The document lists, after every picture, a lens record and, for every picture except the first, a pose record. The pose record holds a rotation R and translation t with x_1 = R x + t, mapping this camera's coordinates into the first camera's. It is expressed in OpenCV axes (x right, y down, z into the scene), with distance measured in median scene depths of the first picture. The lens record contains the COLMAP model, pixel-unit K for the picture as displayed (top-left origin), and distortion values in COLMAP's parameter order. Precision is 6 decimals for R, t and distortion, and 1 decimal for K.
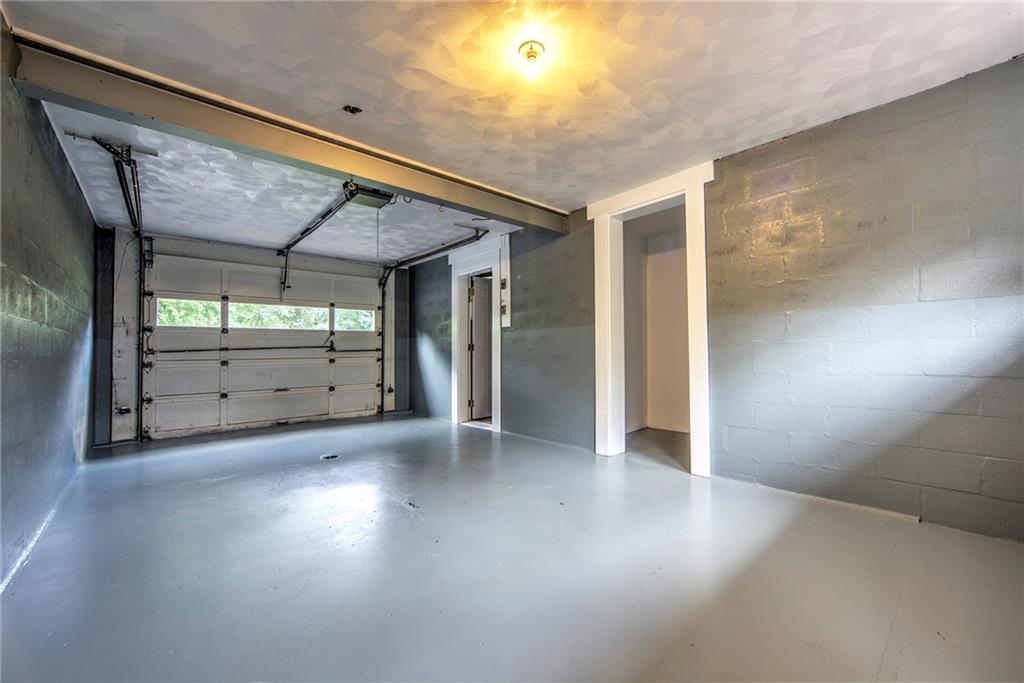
lens RADIAL K [[406.0, 0, 512.2], [0, 406.0, 343.1], [0, 0, 1]] dist [-0.004479, 0.000816]
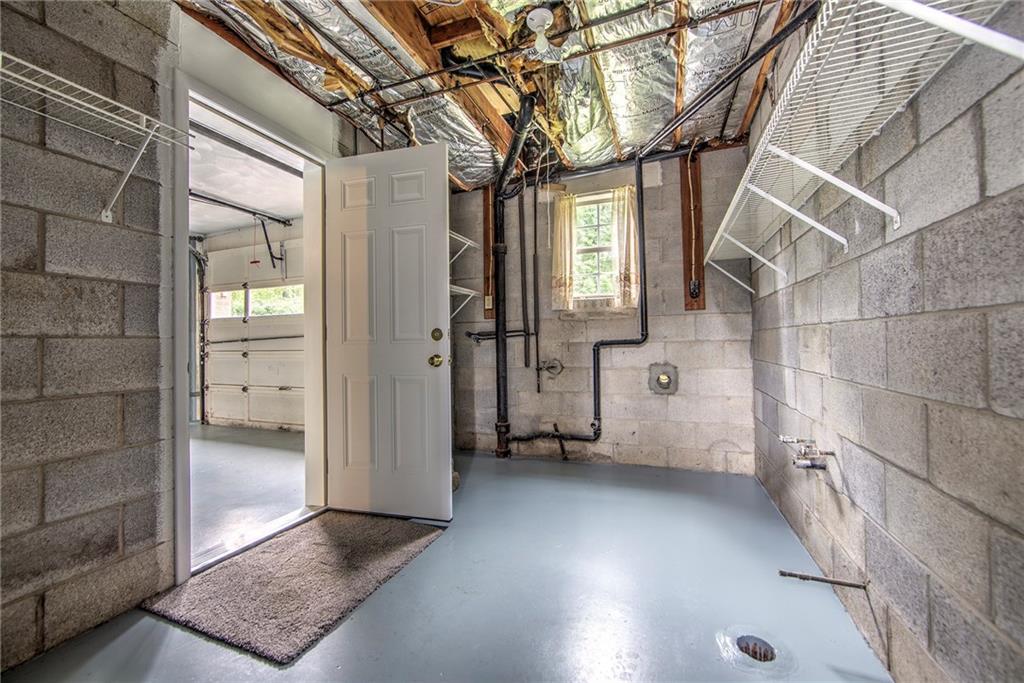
lens RADIAL K [[406.0, 0, 511.9], [0, 406.0, 340.2], [0, 0, 1]] dist [-0.004479, 0.000816]
pose [[0.472114, -0.000340, -0.881537, 0.429330], [0.026905, 0.999540, 0.014024, 0.020647], [0.881127, -0.030338, 0.471906, 1.165349]]
